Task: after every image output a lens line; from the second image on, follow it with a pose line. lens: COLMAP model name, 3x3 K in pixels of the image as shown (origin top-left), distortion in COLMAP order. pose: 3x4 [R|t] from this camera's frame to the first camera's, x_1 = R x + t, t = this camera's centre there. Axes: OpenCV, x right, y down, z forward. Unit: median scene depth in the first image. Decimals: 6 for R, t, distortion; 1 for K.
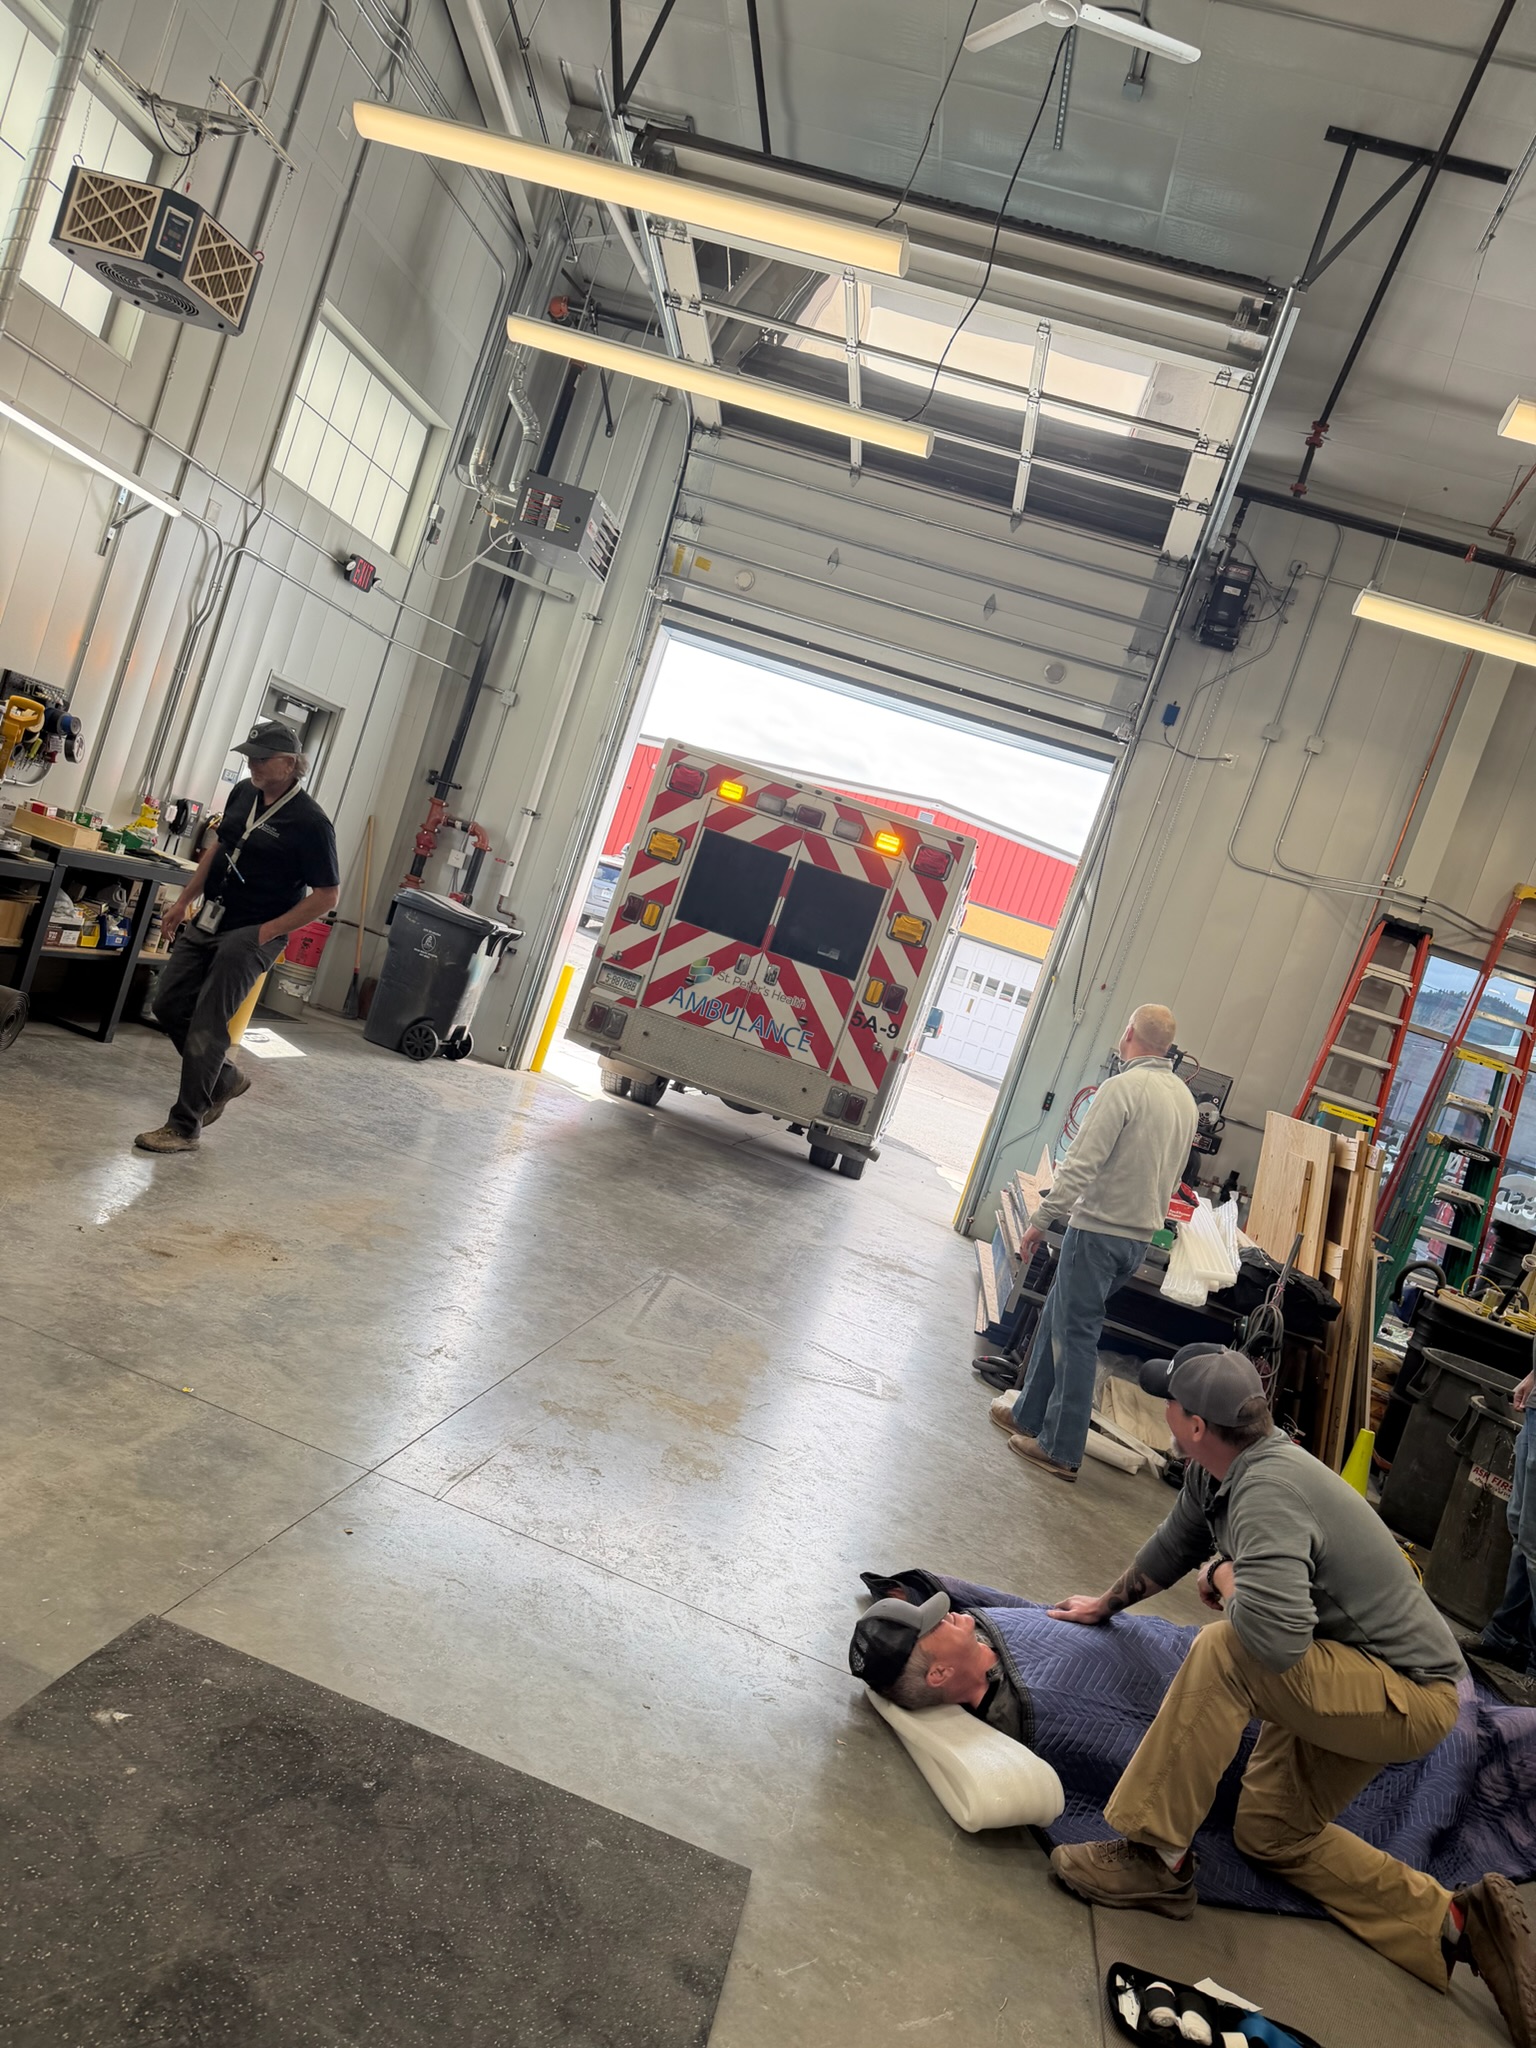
lens RADIAL K [[1476.0, 0, 779.4], [0, 1476.0, 1023.6], [0, 0, 1]] dist [0.063304, -0.002464]
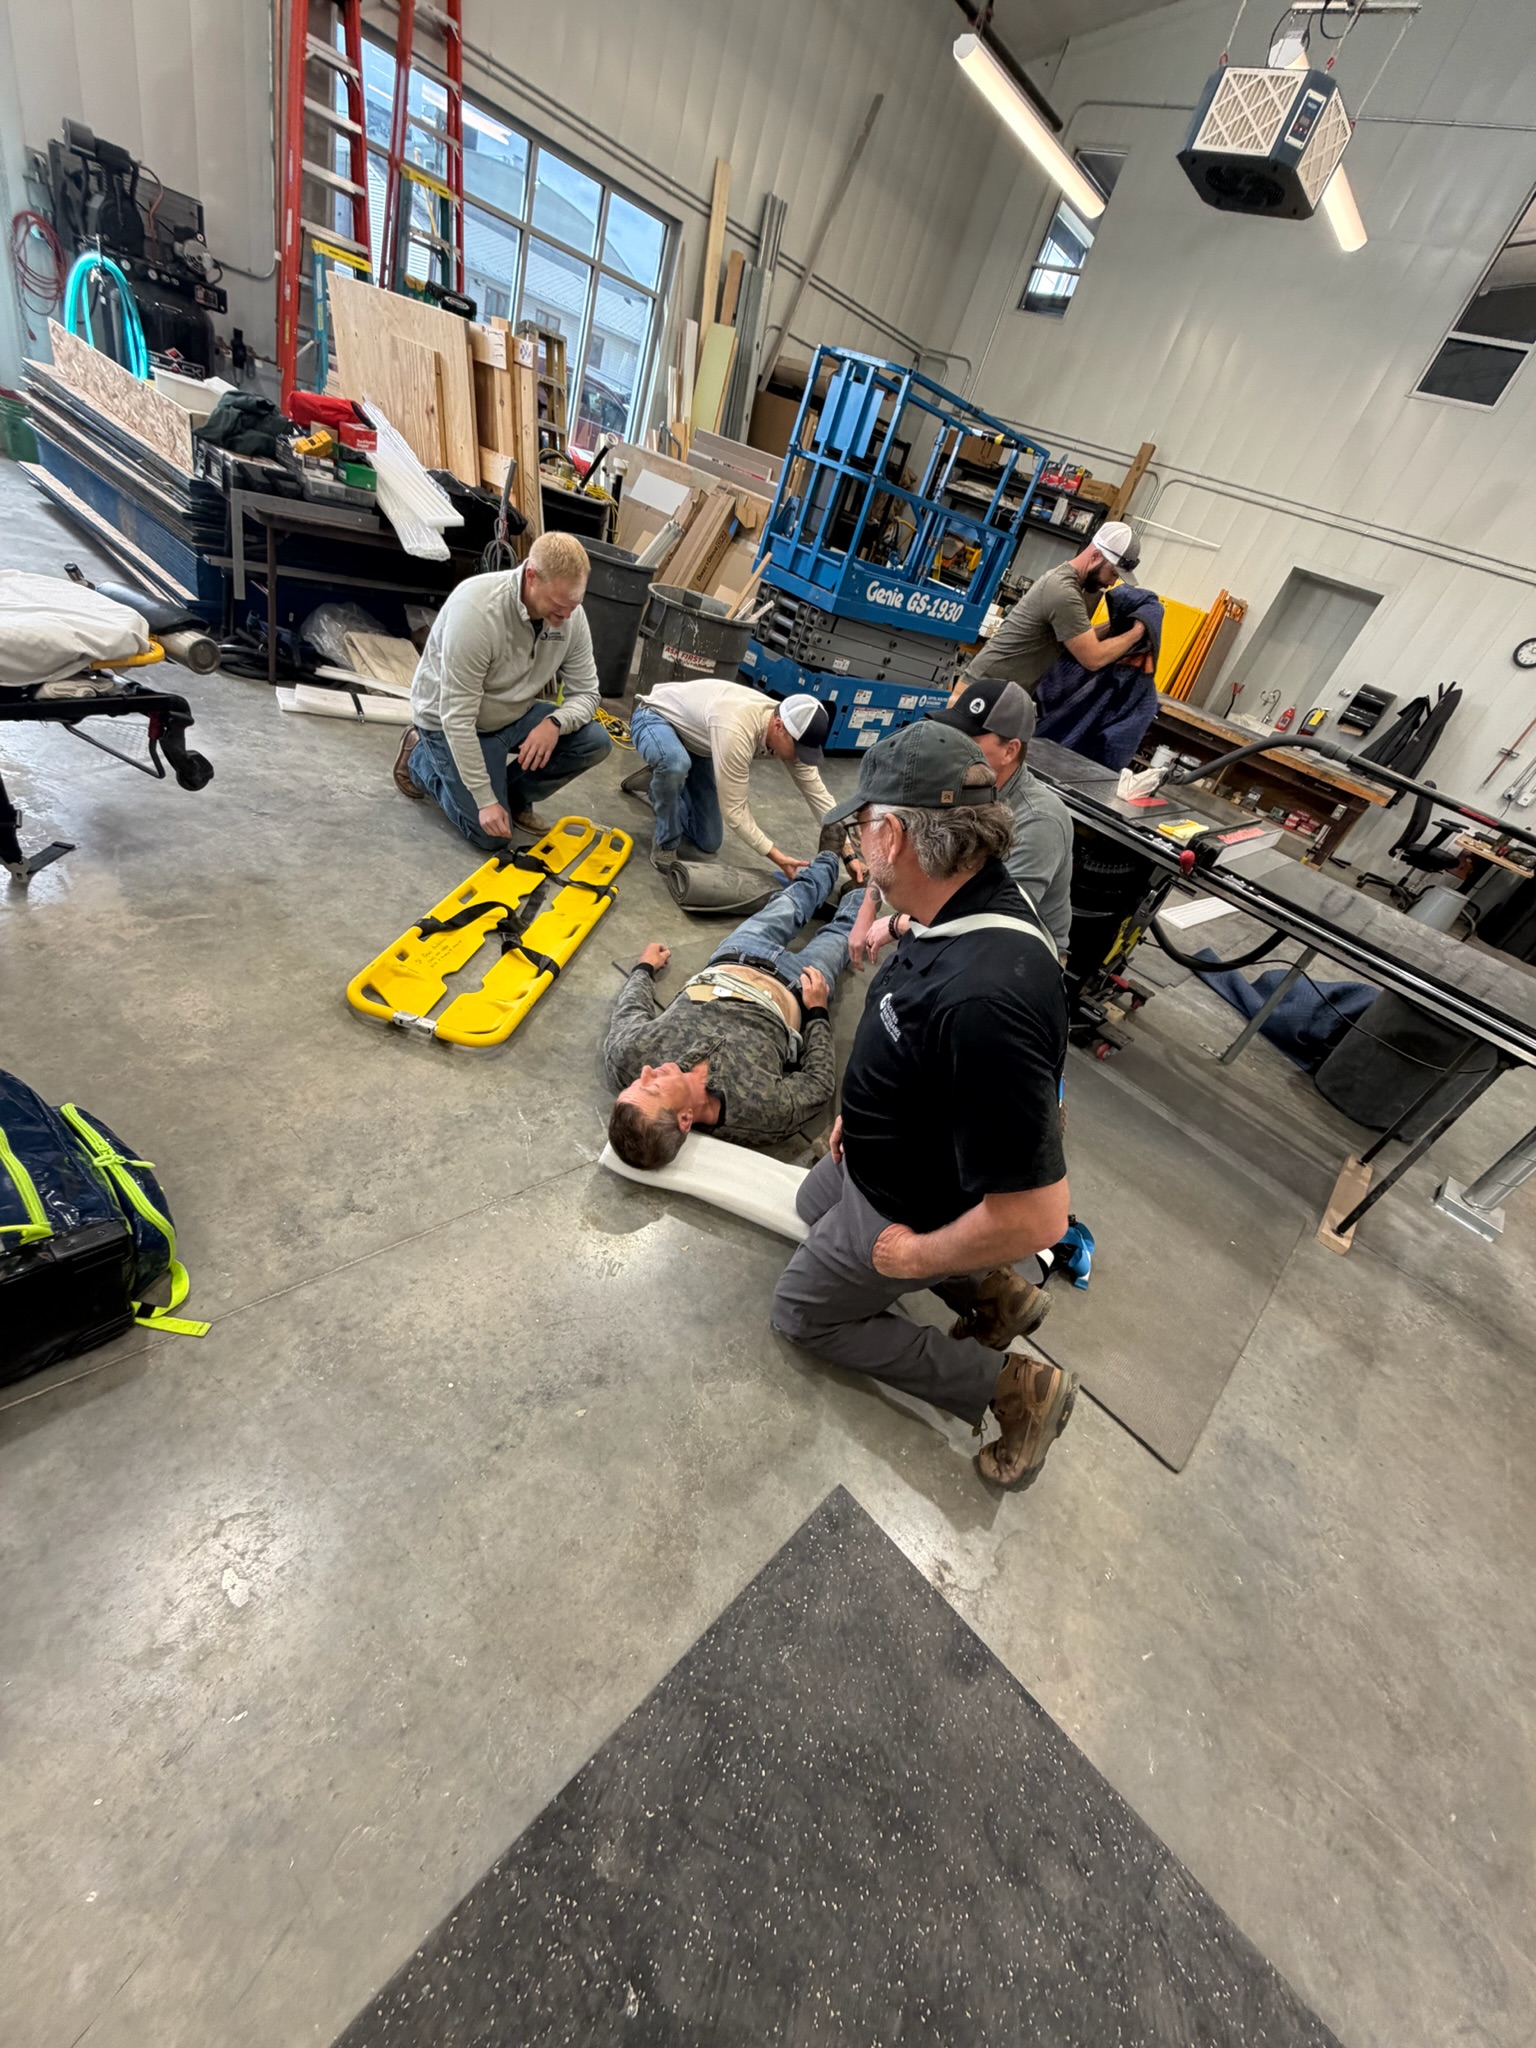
lens RADIAL K [[824.4, 0, 769.4], [0, 824.4, 1021.5], [0, 0, 1]] dist [-0.001870, -0.000905]
pose [[0.611384, -0.554351, 0.564716, -0.054920], [-0.067044, 0.674774, 0.734973, -0.019733], [-0.788489, -0.487212, 0.375380, 0.282092]]
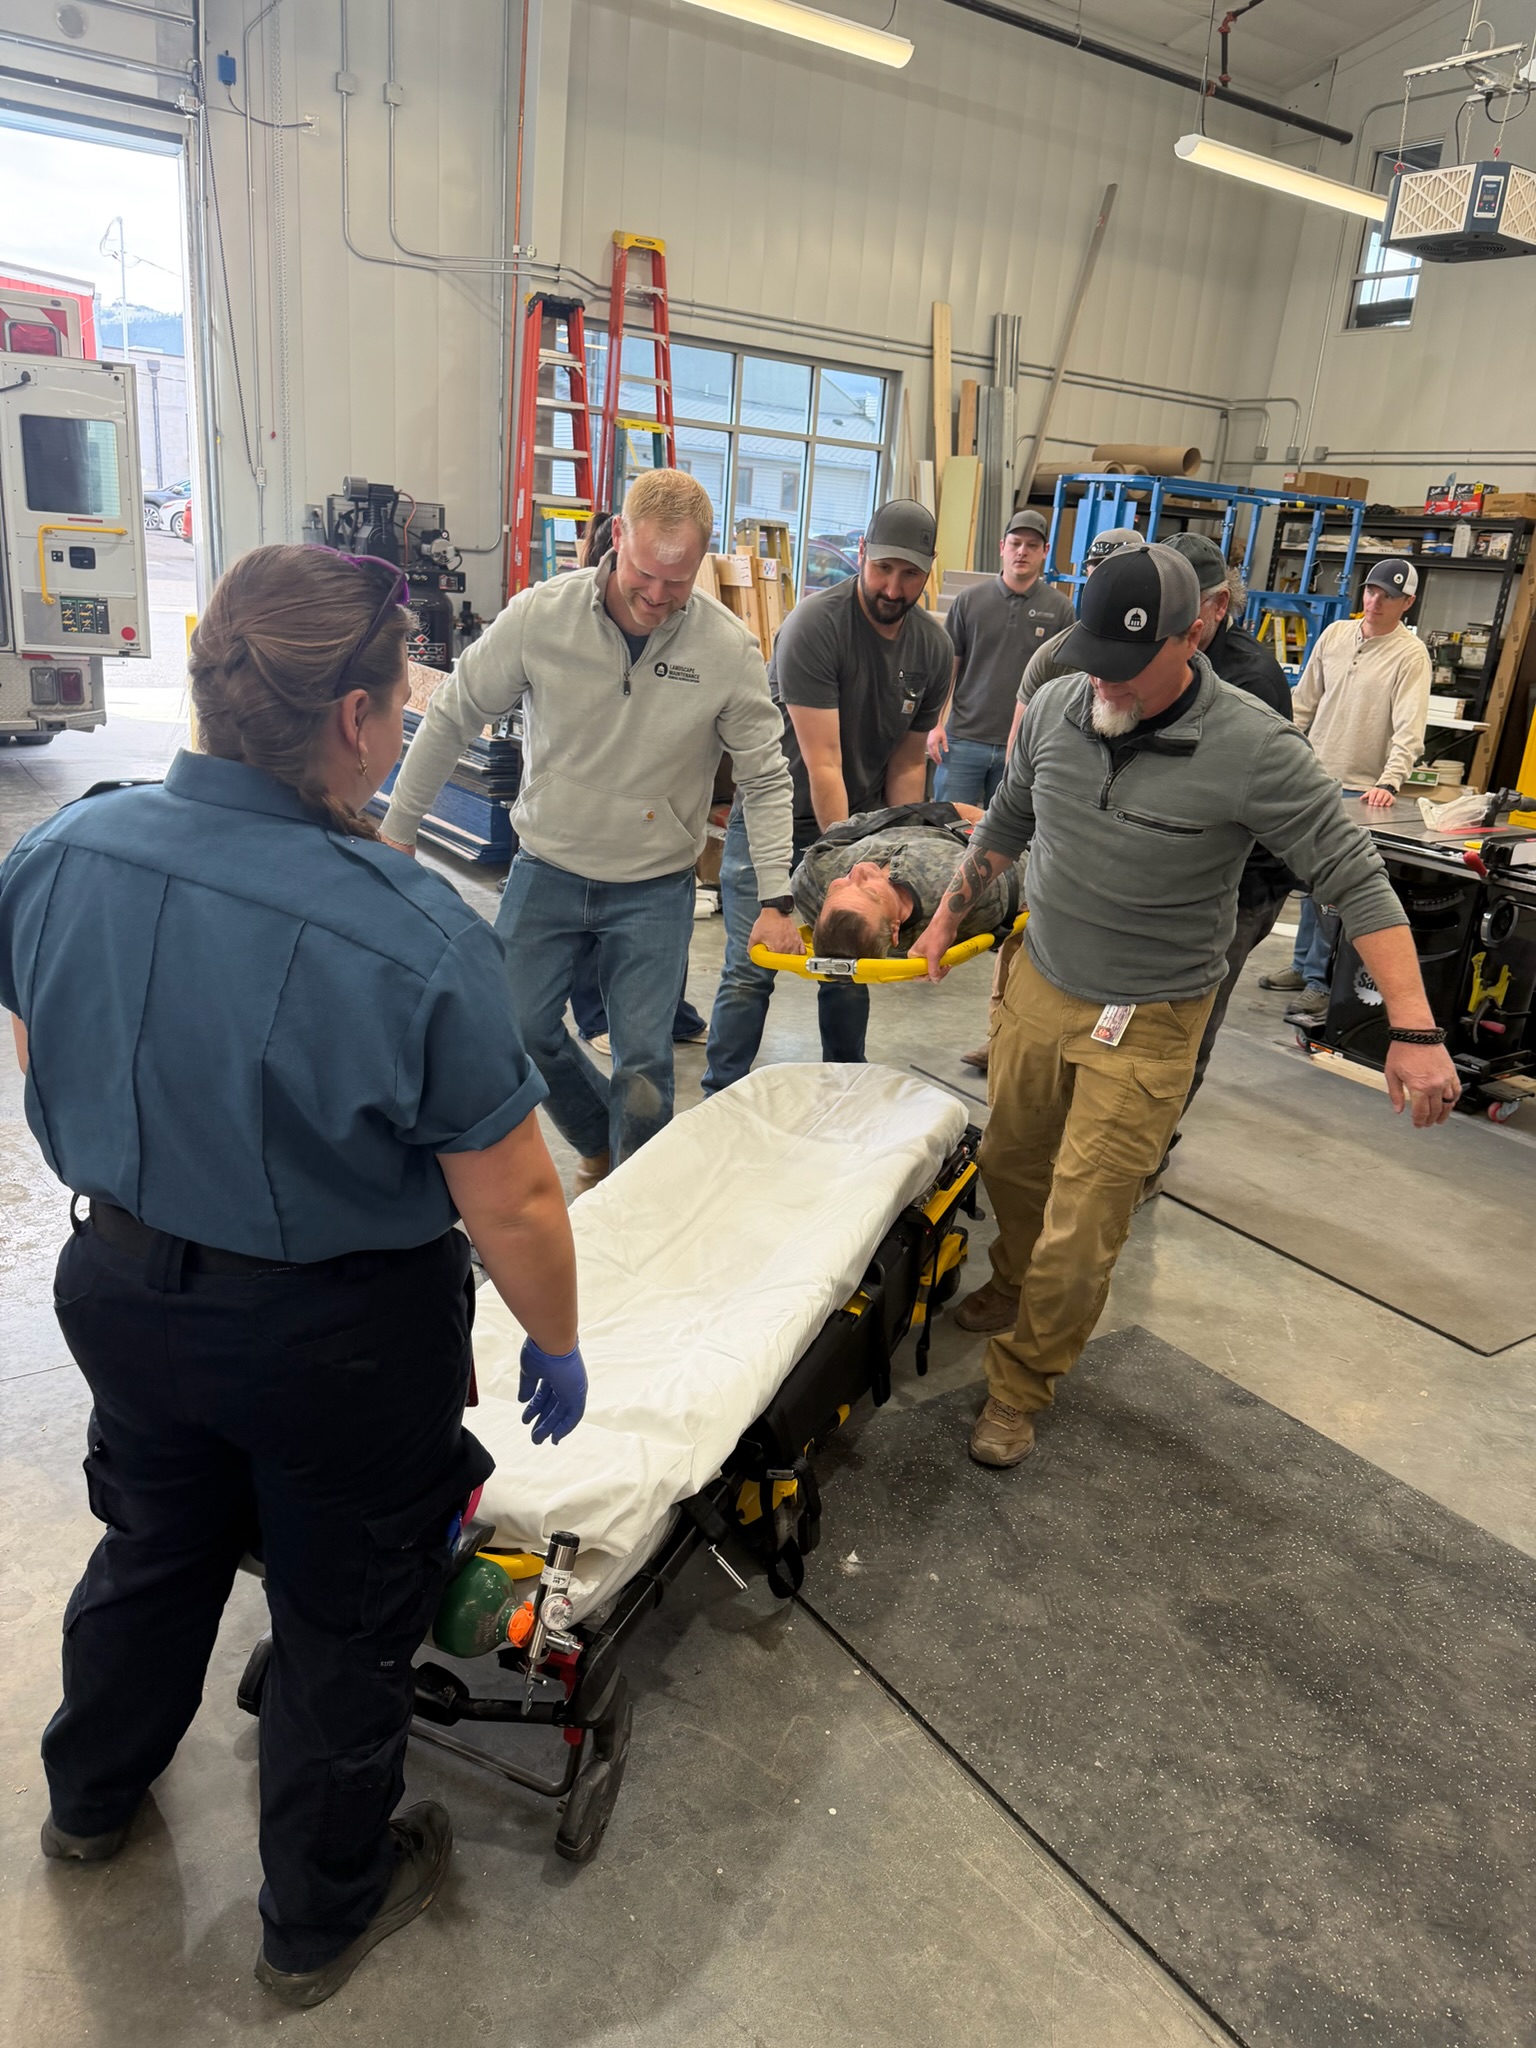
lens RADIAL K [[1488.0, 0, 768.0], [0, 1488.0, 1024.0], [0, 0, 1]] dist [0.032516, -0.028148]
pose [[0.703716, -0.461280, 0.540374, -0.234067], [0.197915, 0.857742, 0.474456, -0.096556], [-0.682359, -0.226934, 0.694901, 0.108689]]
